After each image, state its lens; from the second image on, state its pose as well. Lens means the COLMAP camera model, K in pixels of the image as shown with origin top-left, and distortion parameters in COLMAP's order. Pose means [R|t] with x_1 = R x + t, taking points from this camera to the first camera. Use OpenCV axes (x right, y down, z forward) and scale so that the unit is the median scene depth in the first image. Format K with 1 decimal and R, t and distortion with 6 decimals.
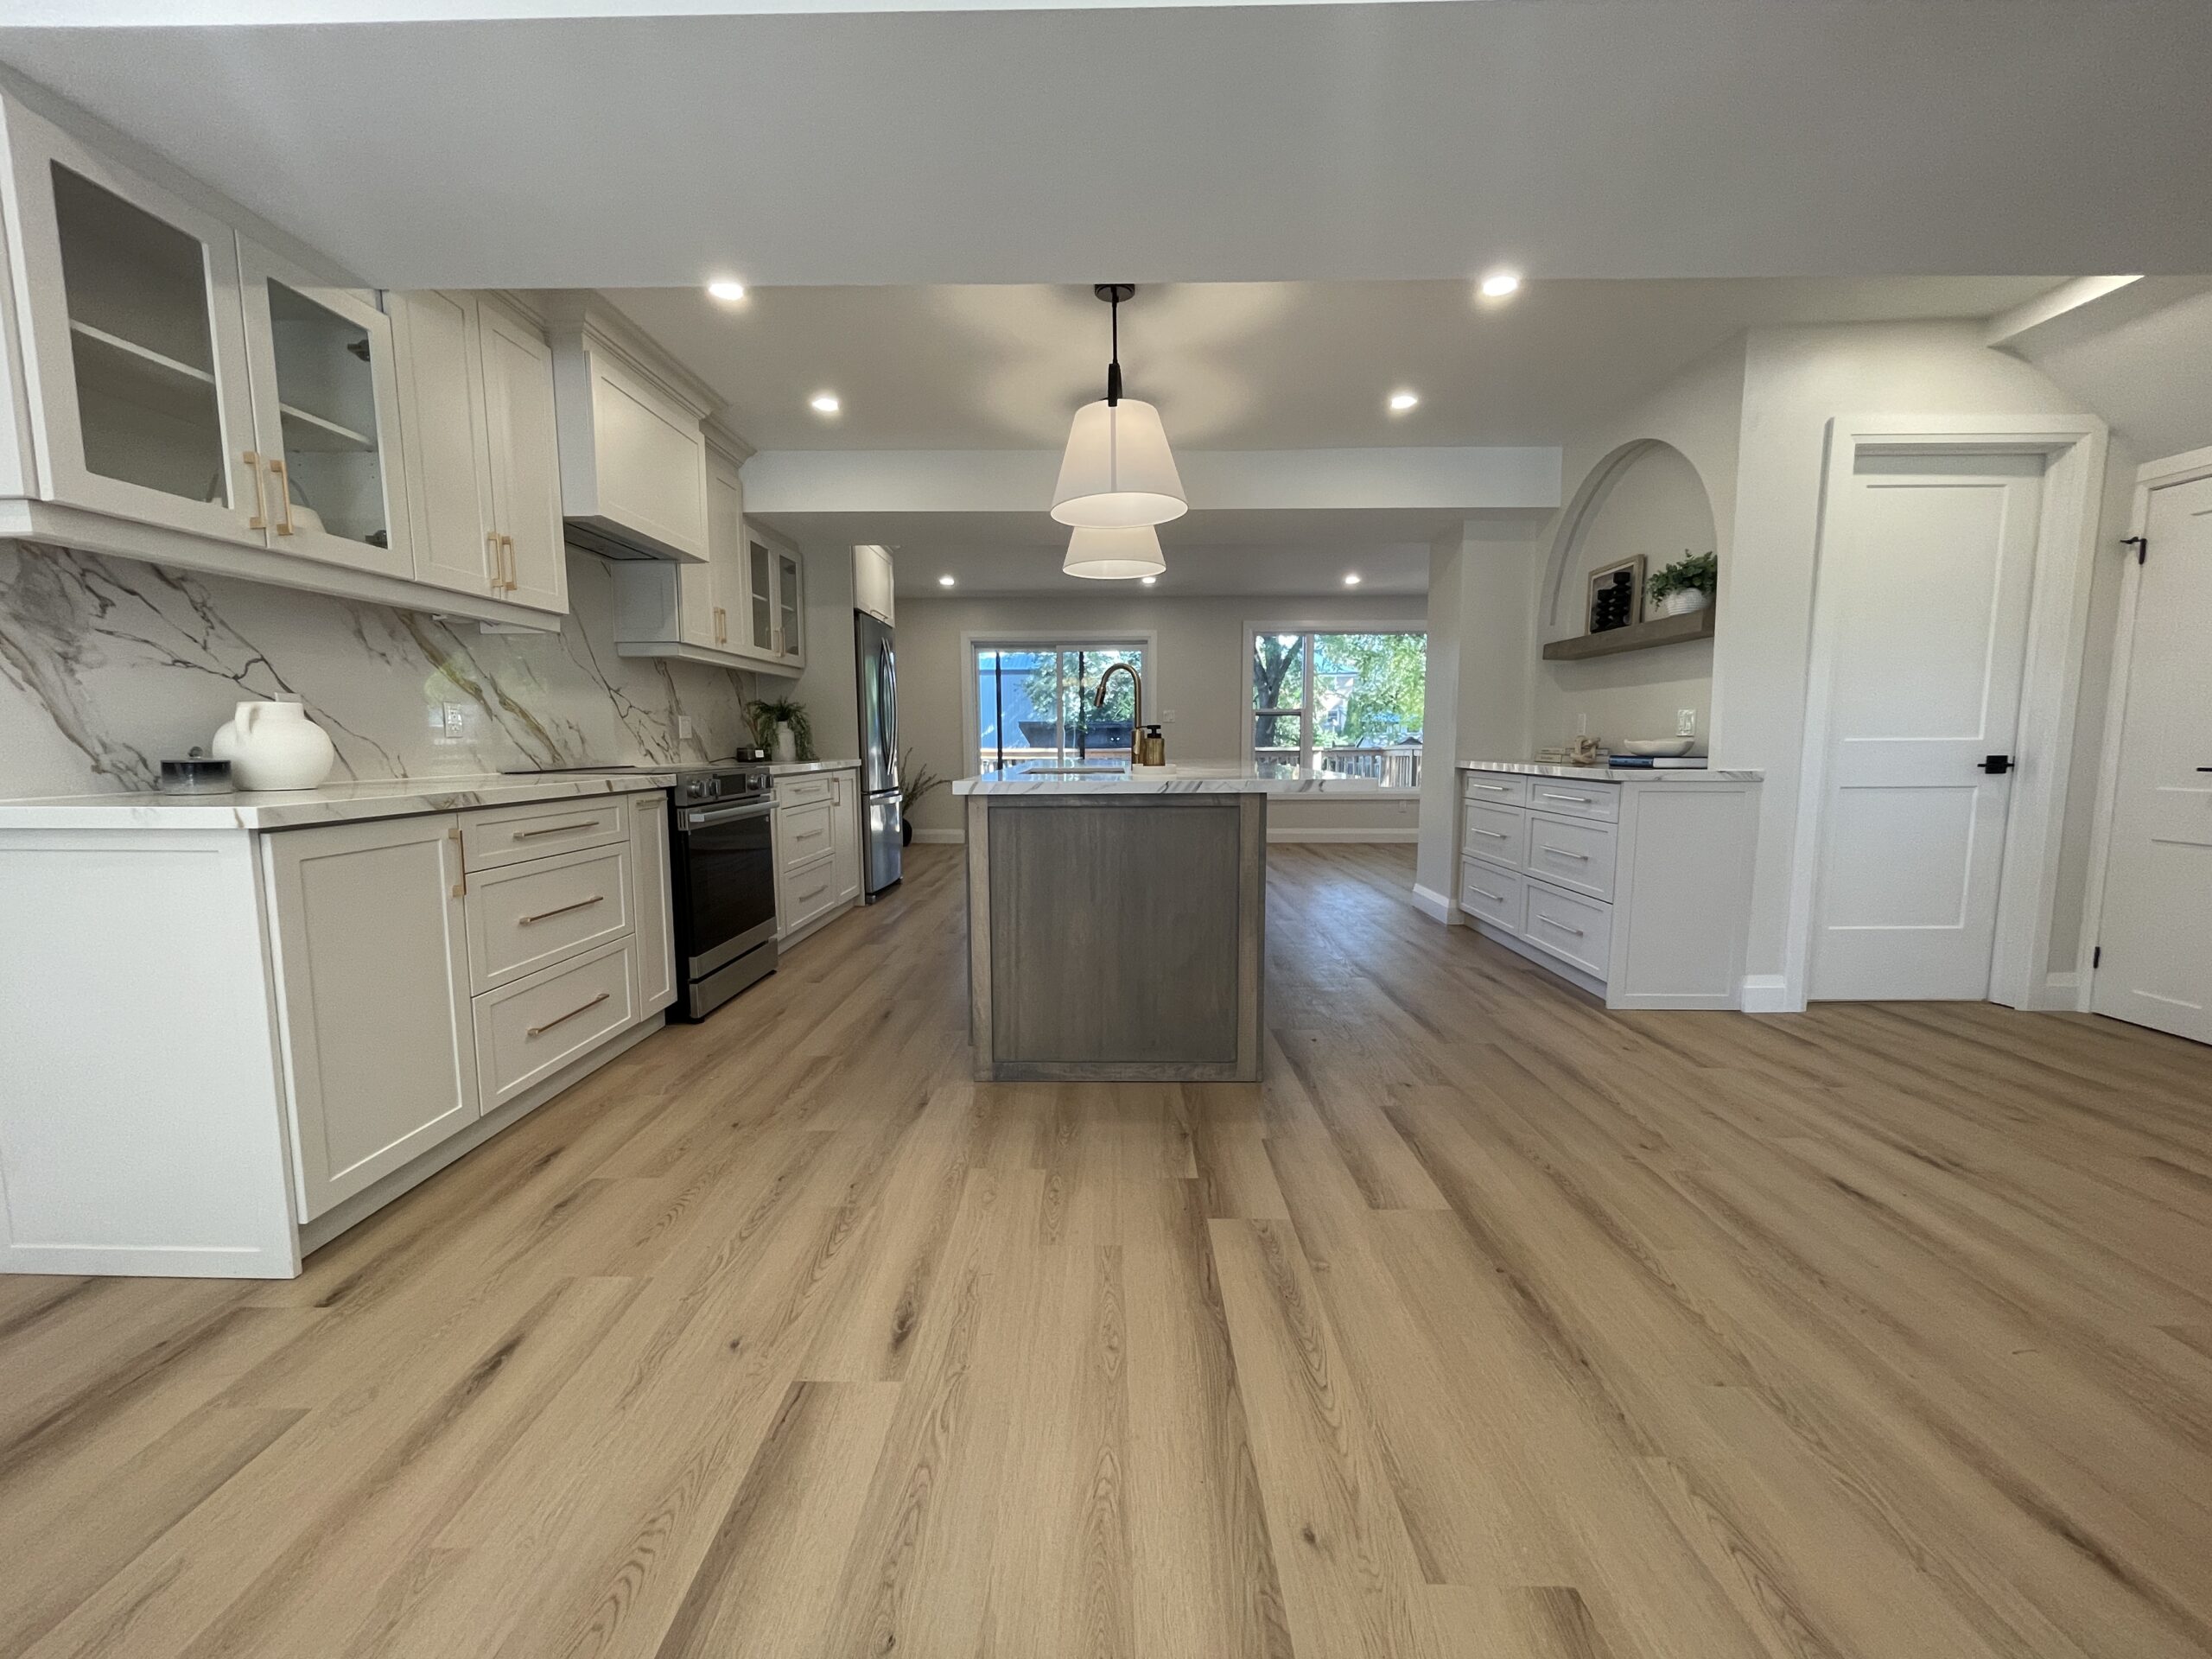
lens RADIAL K [[899.8, 0, 1107.9], [0, 899.8, 836.6], [0, 0, 1]] dist [0.001291, 0.000109]
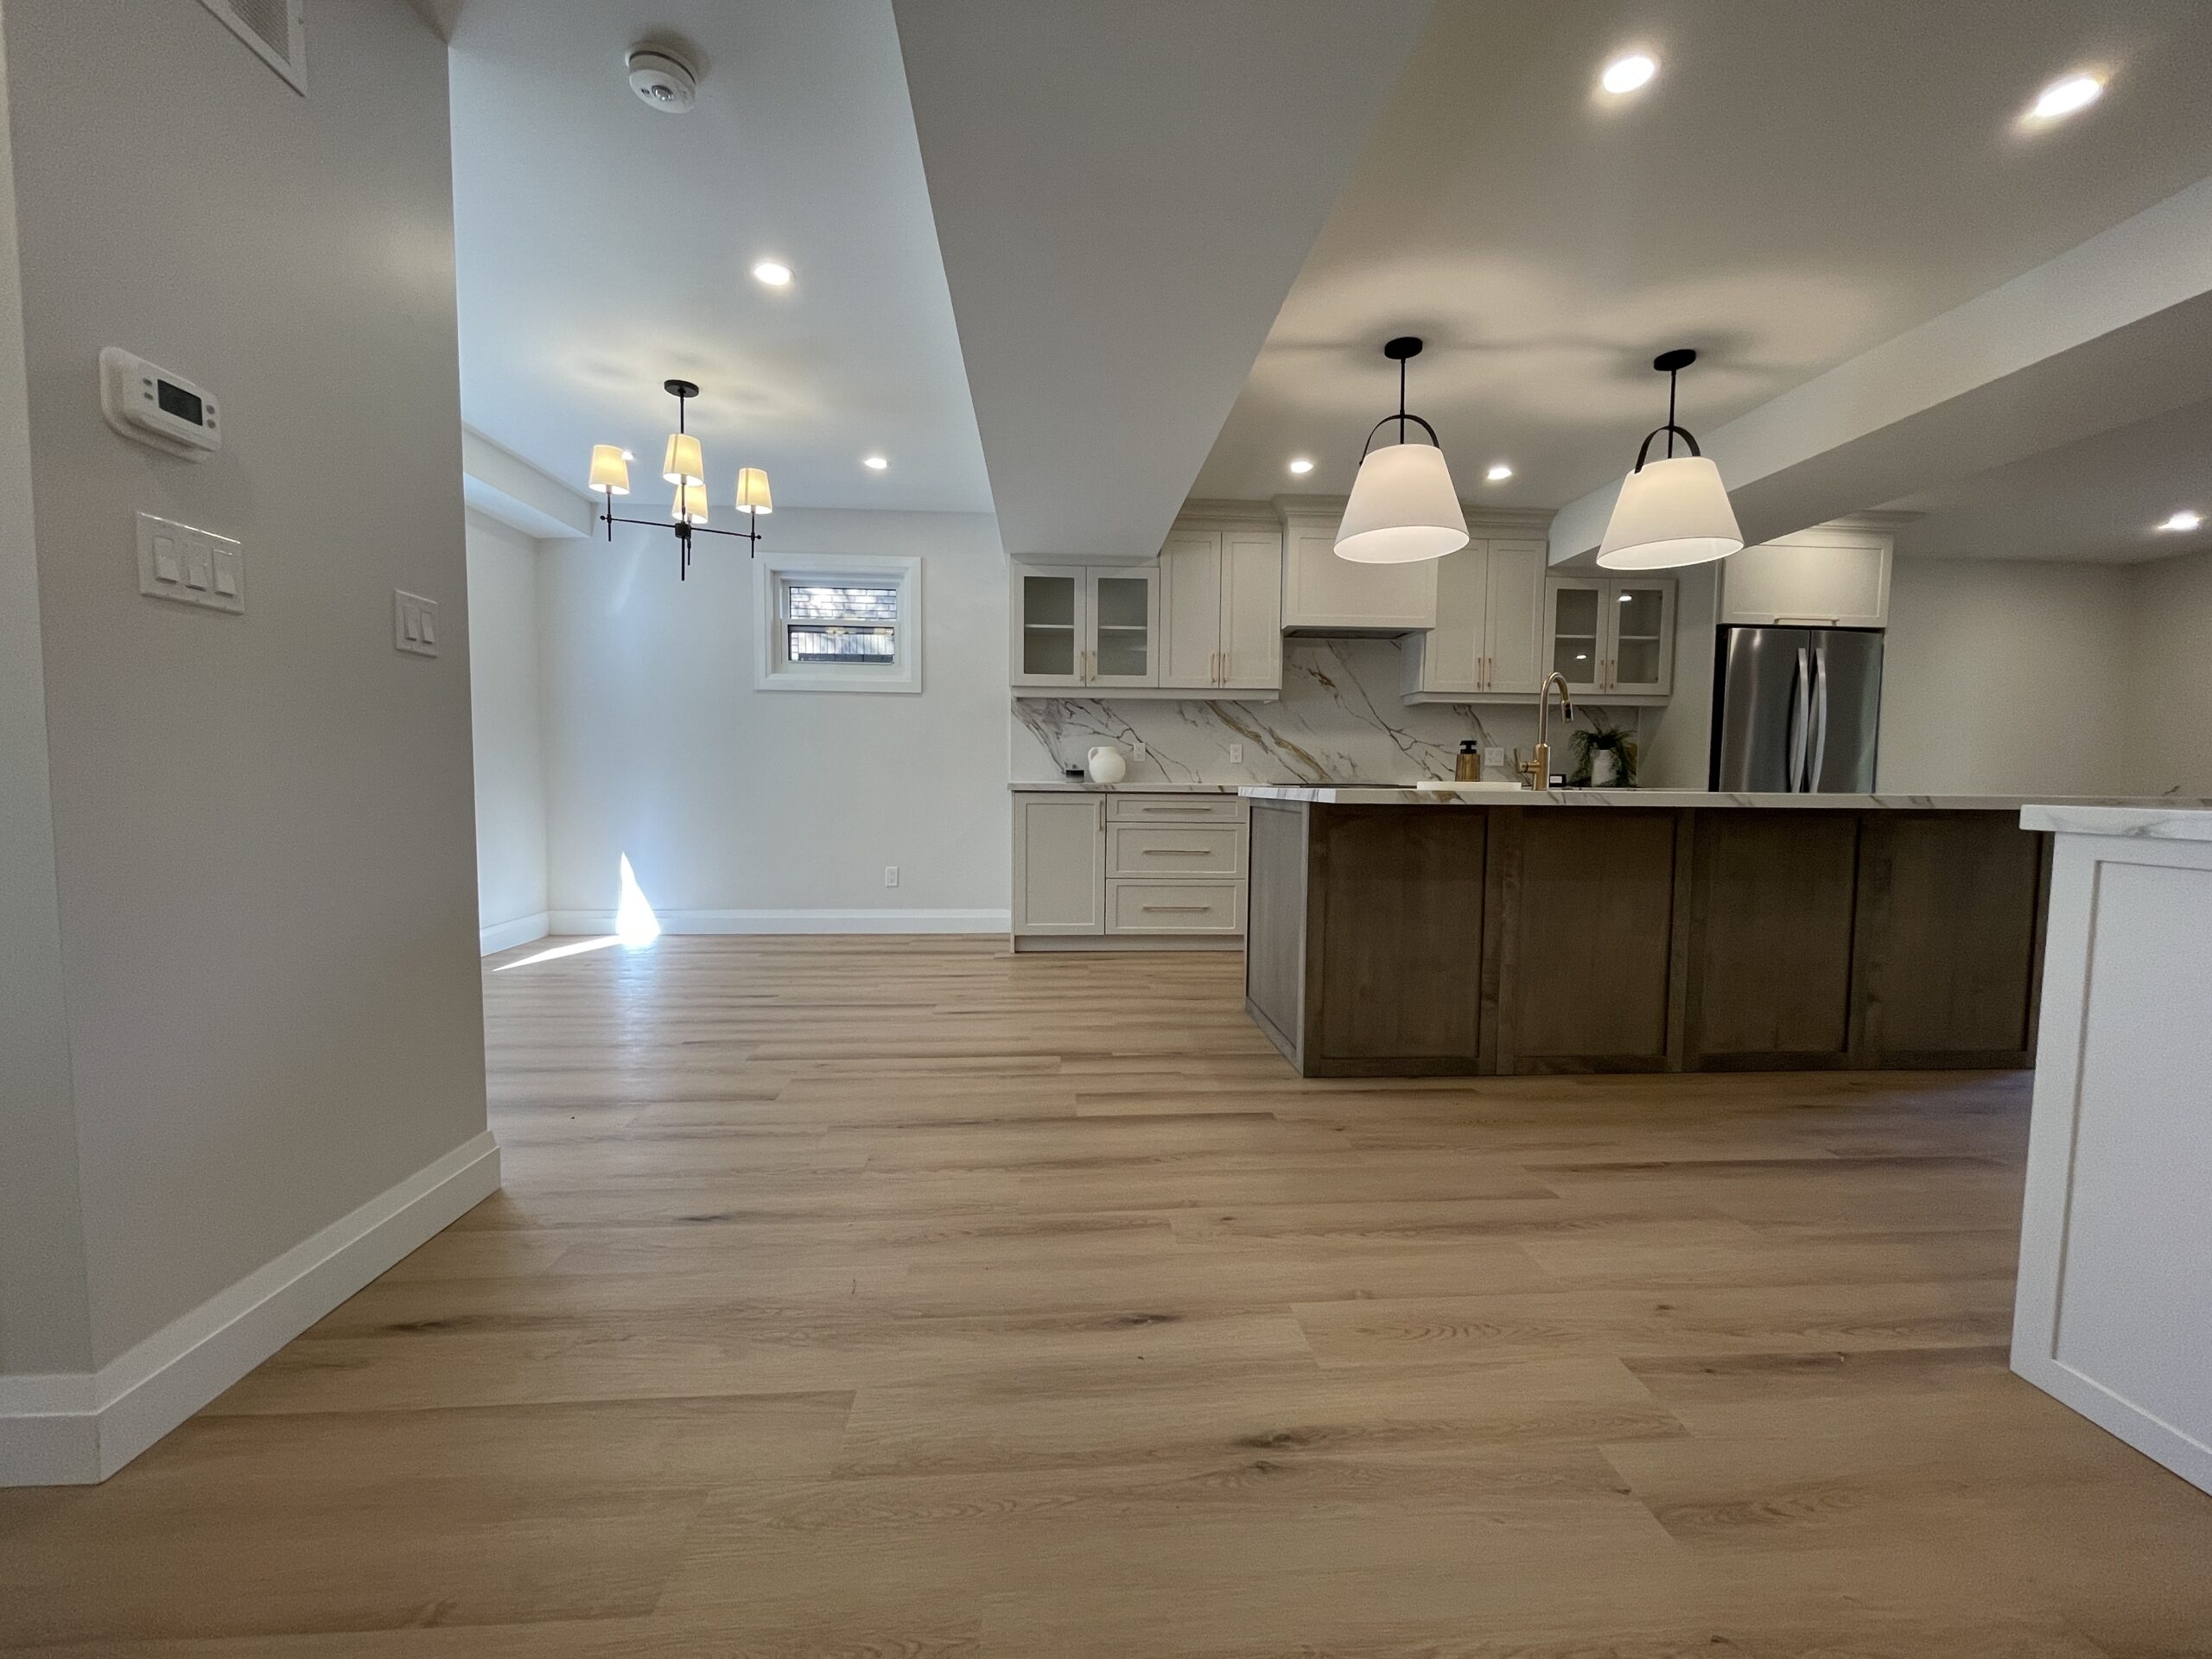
lens RADIAL K [[899.8, 0, 1098.5], [0, 899.8, 841.6], [0, 0, 1]] dist [0.001291, 0.000109]
pose [[0.062568, 0.072953, -0.995371, 1.016601], [-0.117190, 0.990963, 0.065264, -0.034610], [0.991137, 0.112564, 0.070552, 0.563387]]
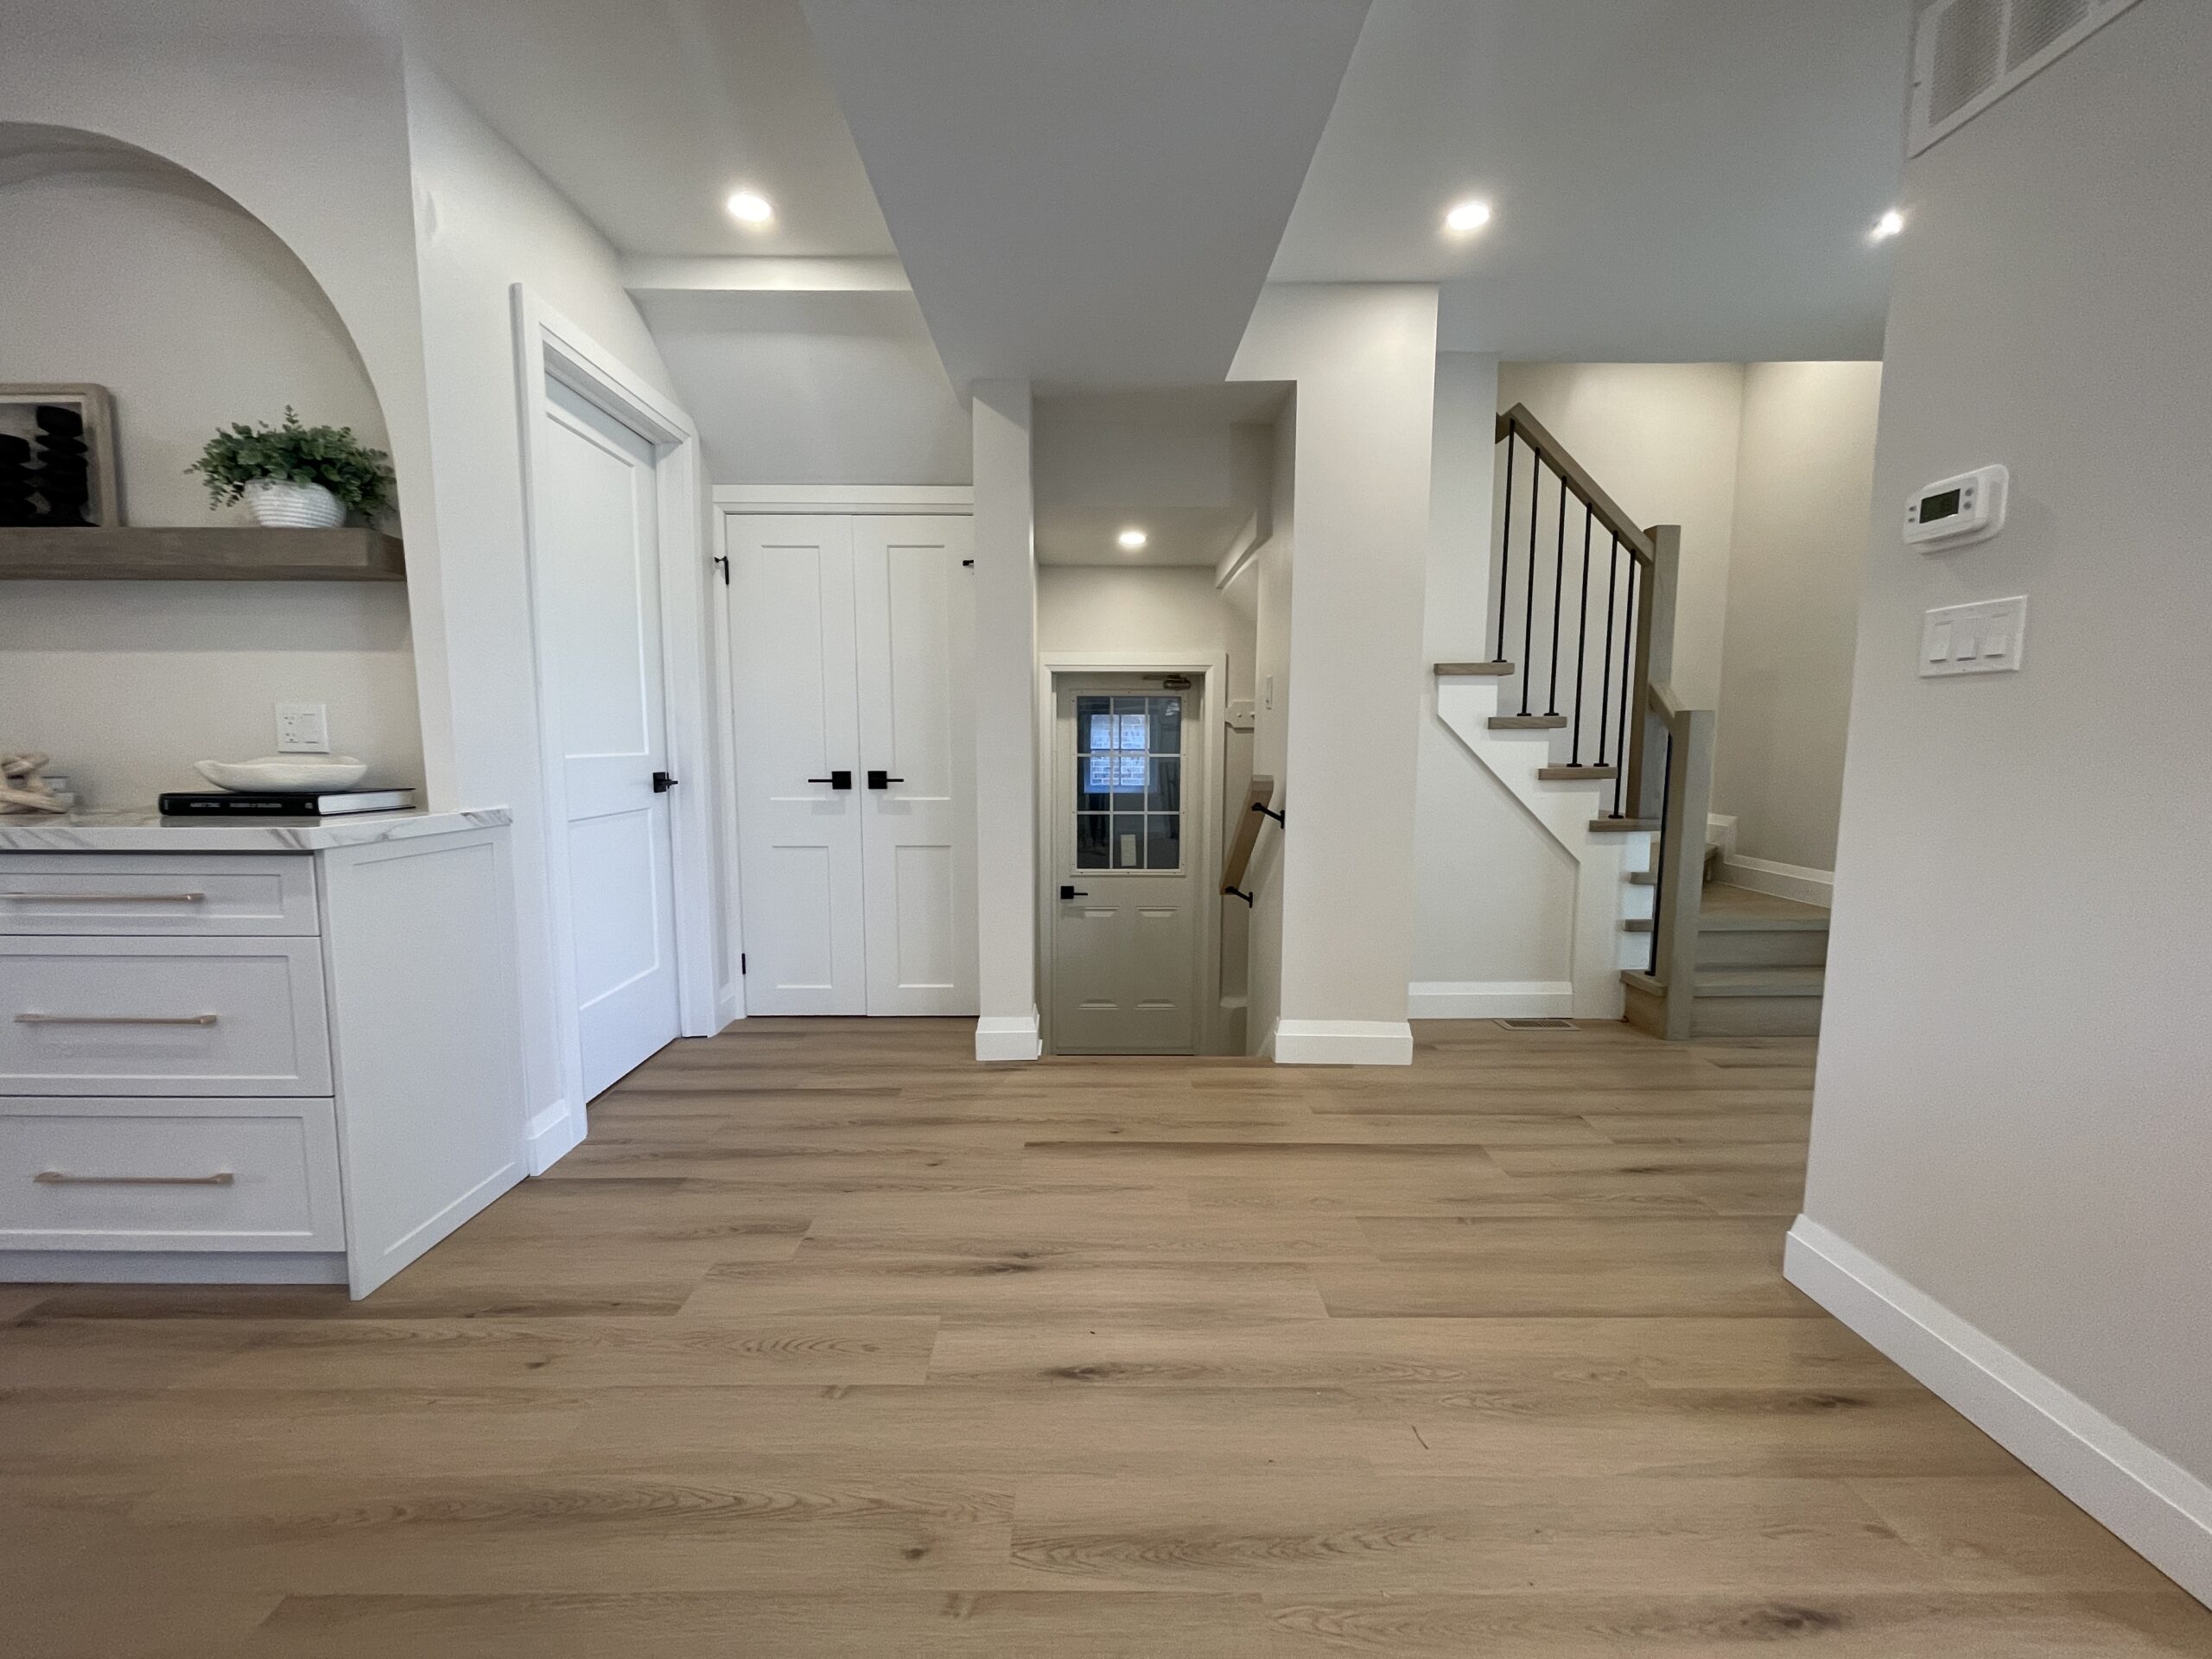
lens RADIAL K [[899.8, 0, 1100.6], [0, 899.8, 837.0], [0, 0, 1]] dist [0.001291, 0.000109]
pose [[-0.011788, -0.103131, 0.994598, 0.084835], [0.103613, 0.989187, 0.103798, -0.079329], [-0.994548, 0.104276, -0.000974, 0.614037]]
